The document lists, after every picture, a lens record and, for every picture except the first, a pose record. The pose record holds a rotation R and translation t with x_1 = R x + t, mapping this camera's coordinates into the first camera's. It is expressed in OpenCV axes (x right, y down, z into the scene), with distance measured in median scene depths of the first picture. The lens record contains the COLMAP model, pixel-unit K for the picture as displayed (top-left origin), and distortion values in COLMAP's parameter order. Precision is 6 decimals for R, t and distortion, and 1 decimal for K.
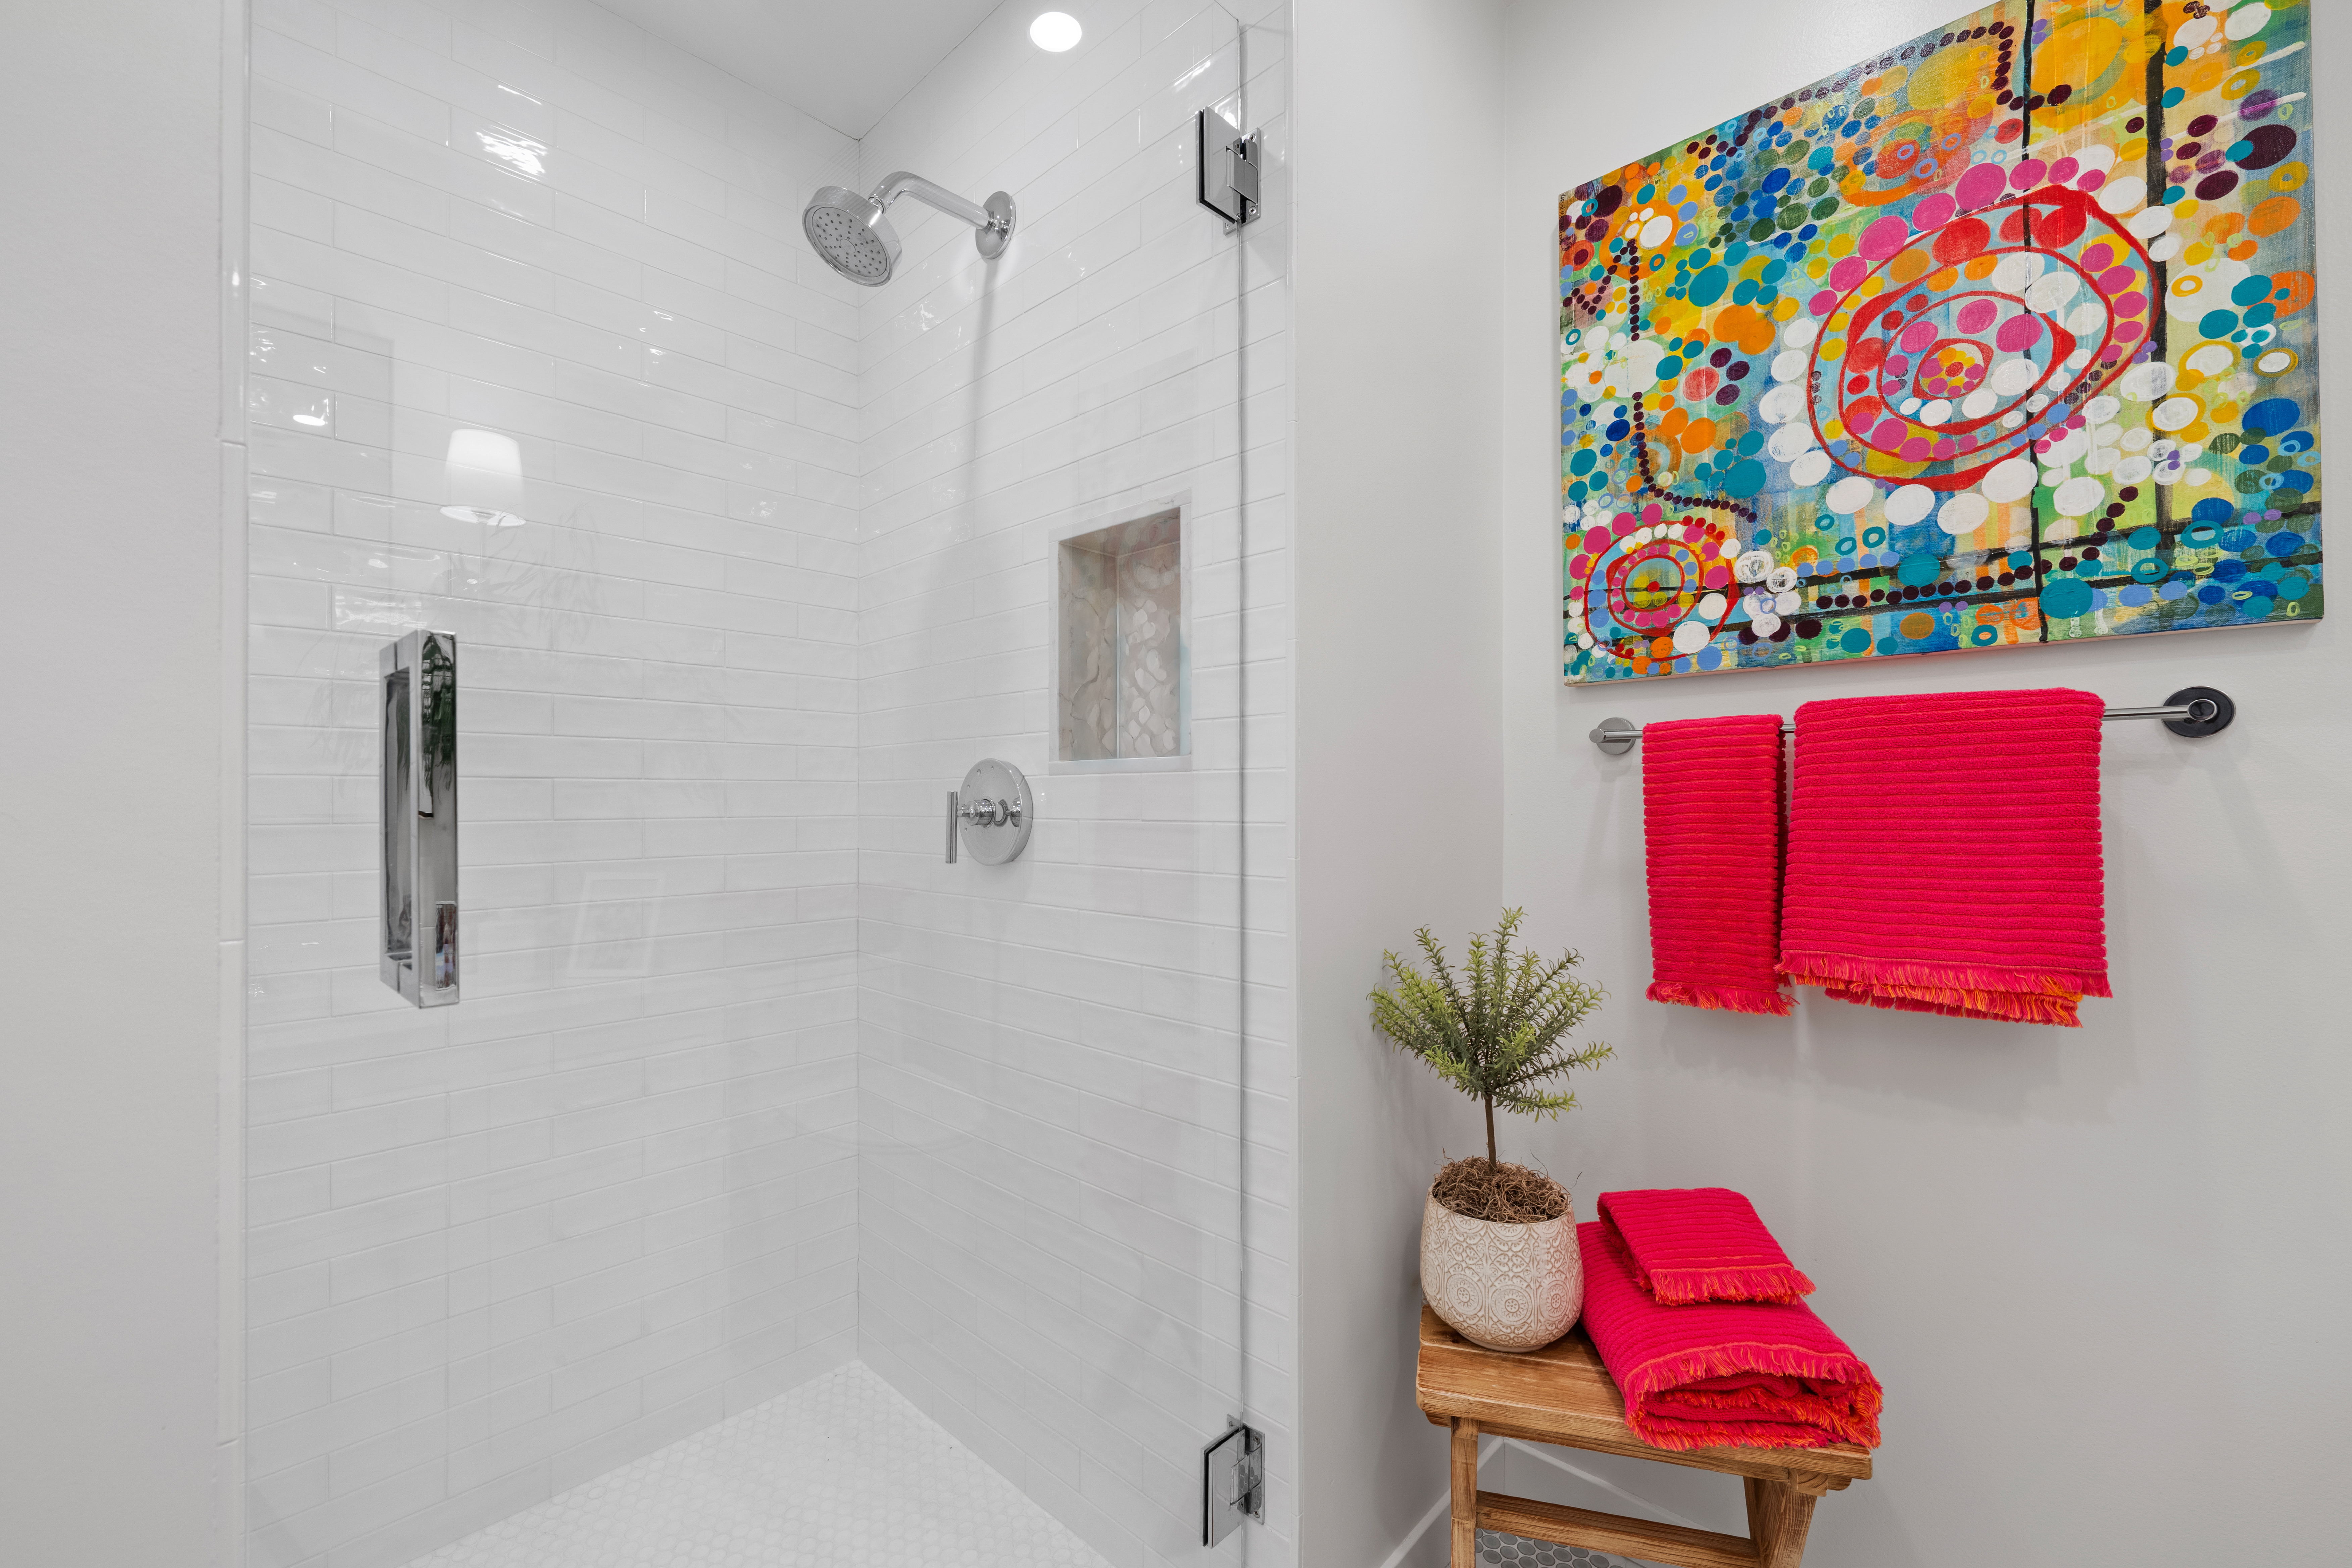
lens RADIAL K [[980.6, 0, 1176.0], [0, 980.6, 784.0], [0, 0, 1]] dist [-0.003094, 0.000820]
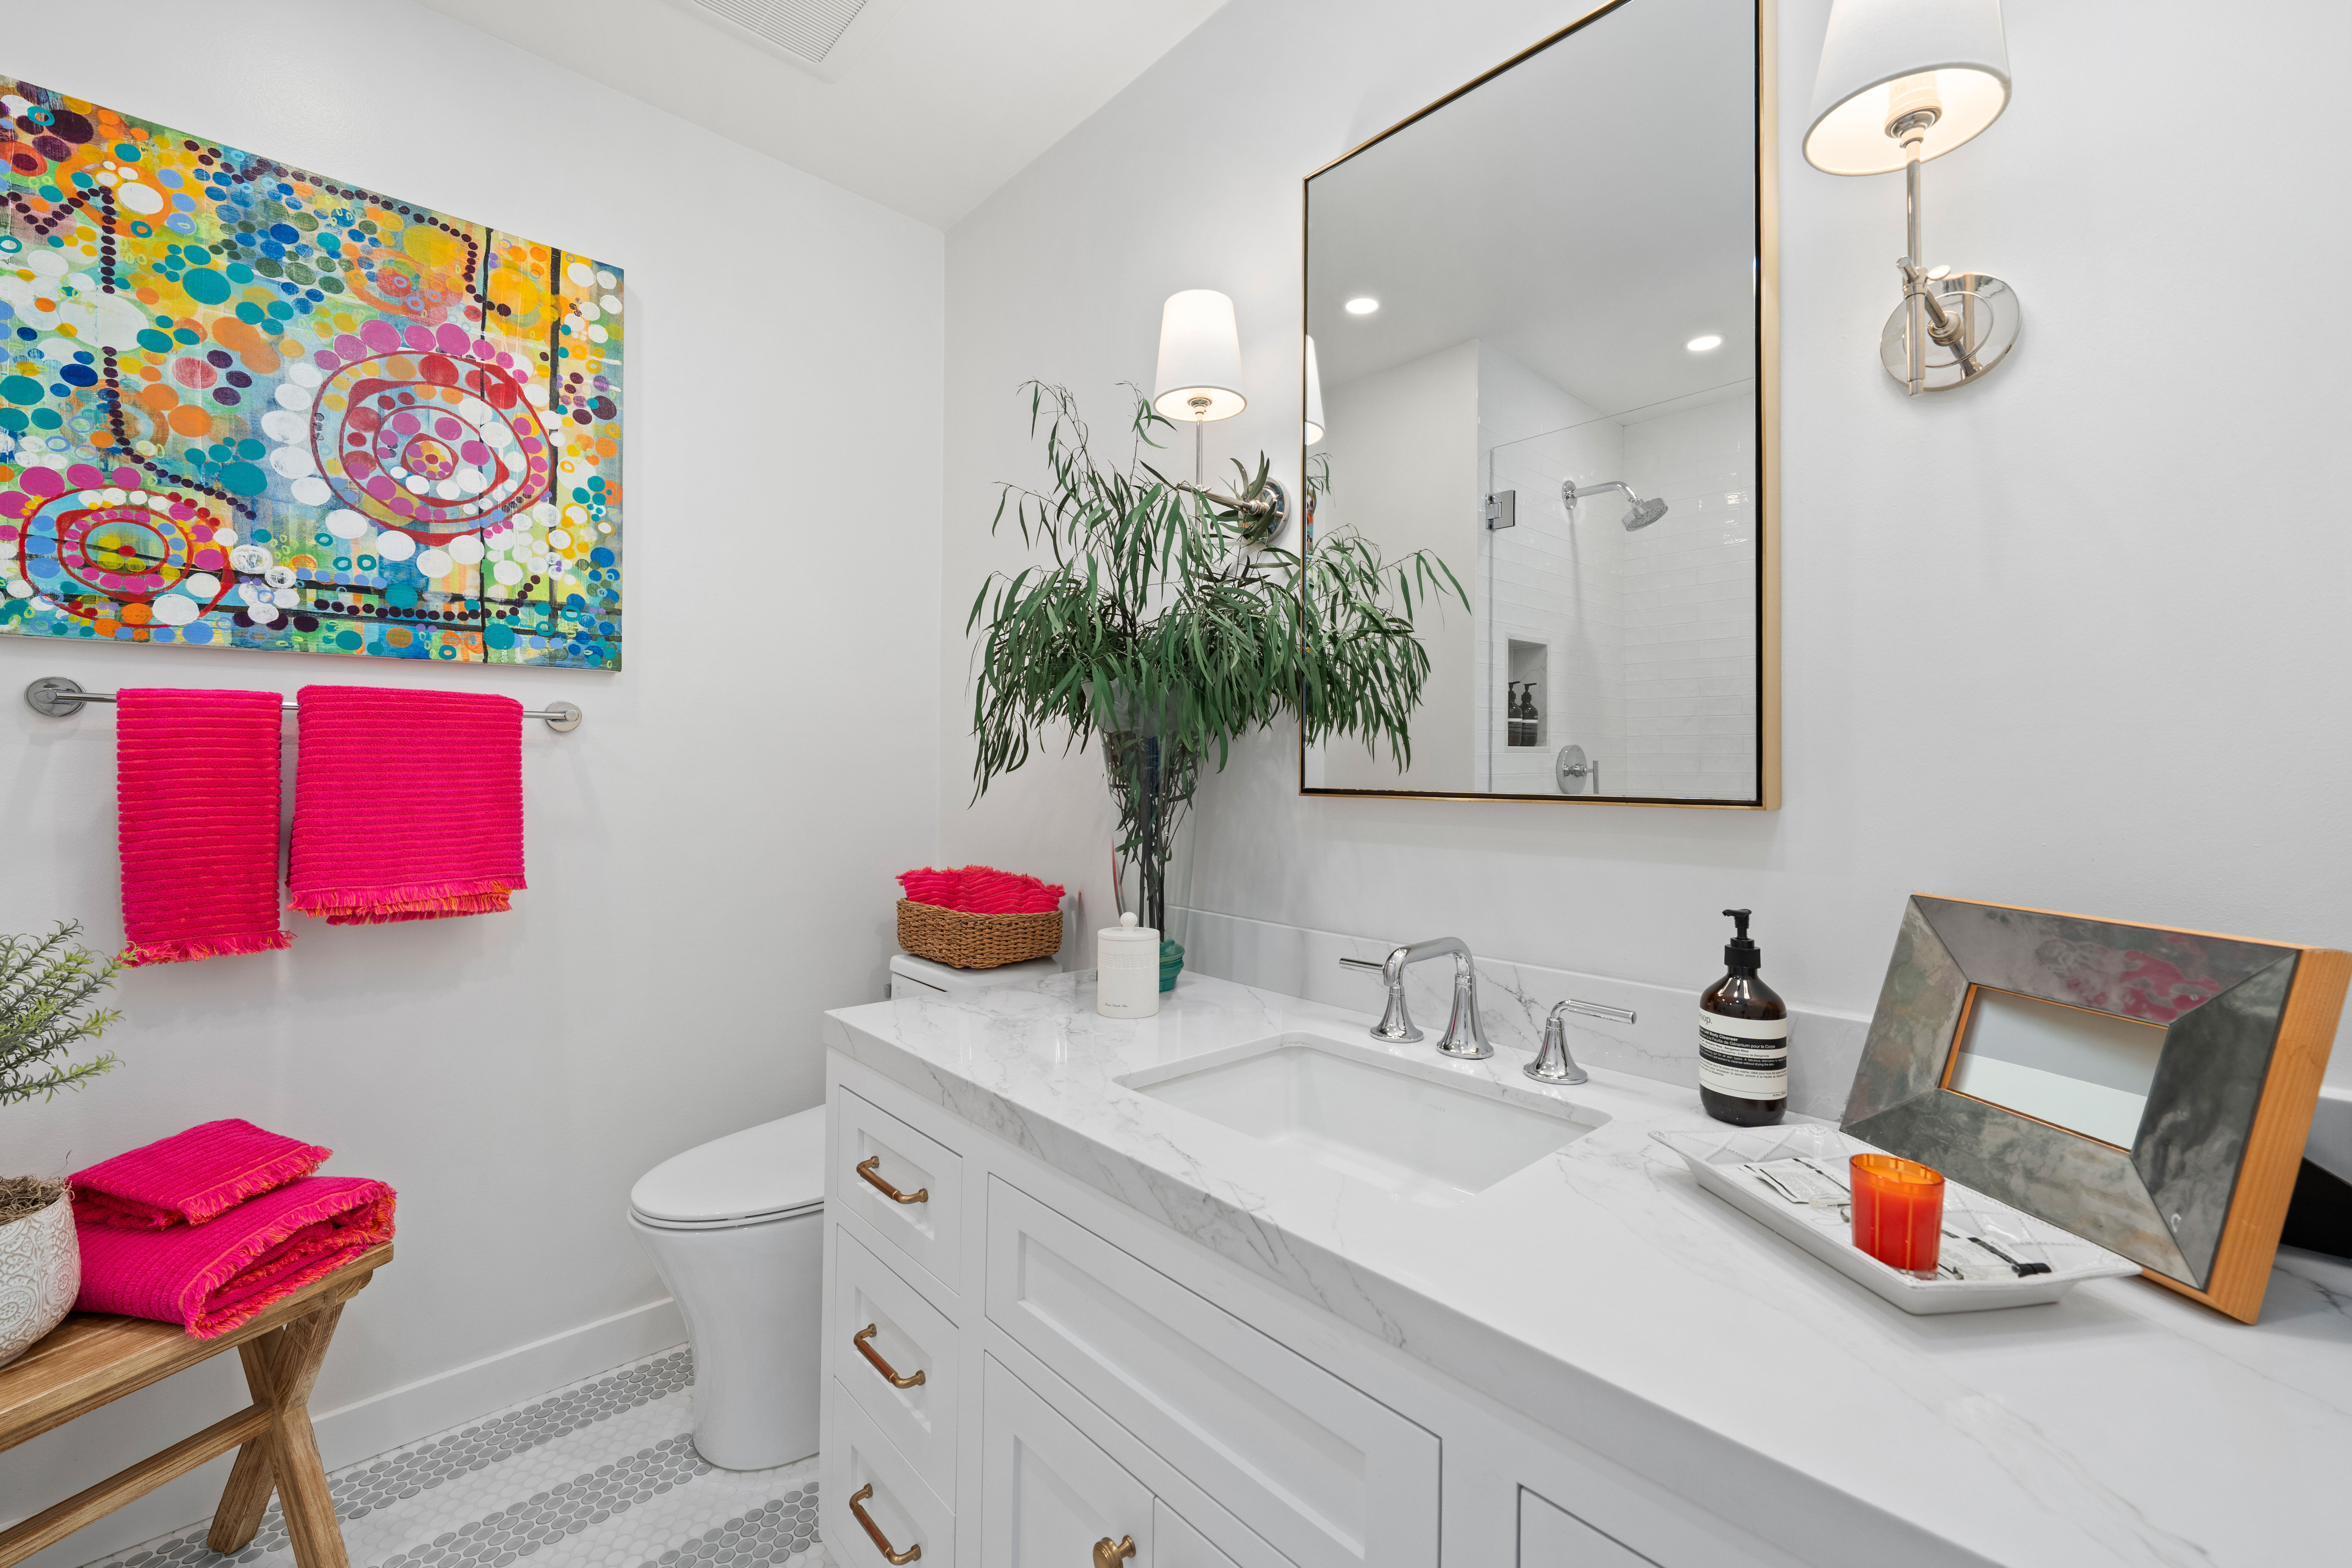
lens RADIAL K [[980.6, 0, 1176.0], [0, 980.6, 784.0], [0, 0, 1]] dist [-0.003094, 0.000820]
pose [[0.063785, -0.012837, 0.997881, -0.521188], [-0.020329, 0.999693, 0.014160, -0.000774], [-0.997757, -0.021189, 0.063504, -0.154528]]
